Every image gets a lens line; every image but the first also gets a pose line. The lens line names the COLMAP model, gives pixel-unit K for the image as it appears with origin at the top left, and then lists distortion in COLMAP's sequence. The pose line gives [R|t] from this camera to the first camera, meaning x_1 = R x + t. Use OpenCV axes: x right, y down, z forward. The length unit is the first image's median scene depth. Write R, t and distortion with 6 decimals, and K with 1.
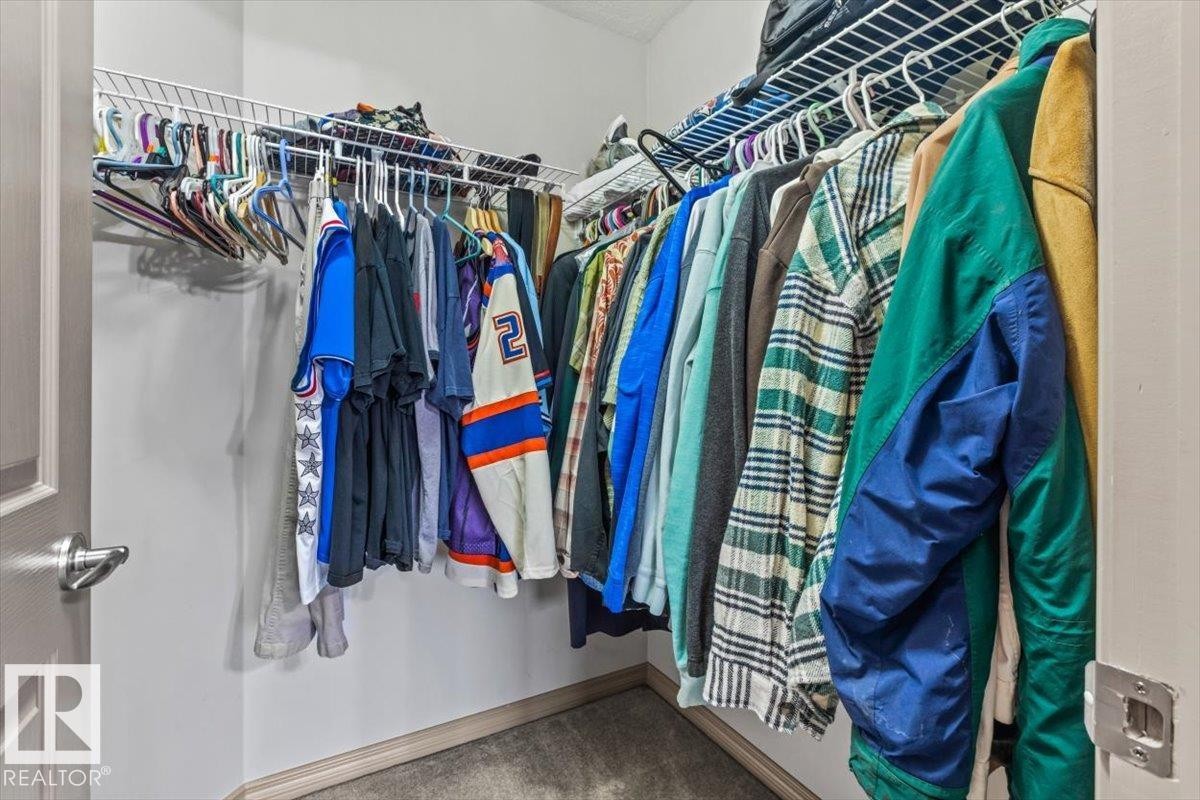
lens RADIAL K [[542.8, 0, 599.4], [0, 542.8, 374.8], [0, 0, 1]] dist [0.001352, -0.003912]
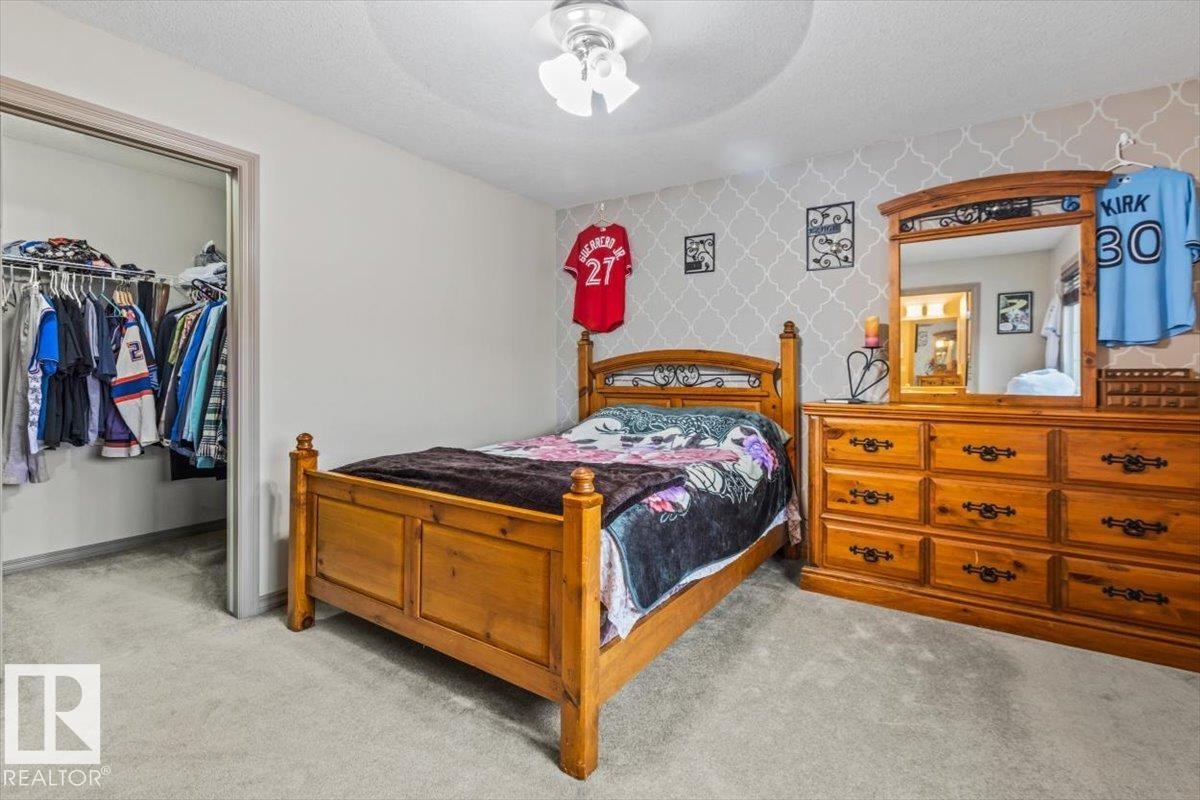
lens RADIAL K [[542.8, 0, 599.4], [0, 542.8, 374.8], [0, 0, 1]] dist [0.001352, -0.003912]
pose [[0.886559, 0.000926, 0.462614, 0.591951], [-0.004661, 0.999965, 0.006930, 0.013202], [-0.462591, -0.008300, 0.886533, -2.271897]]
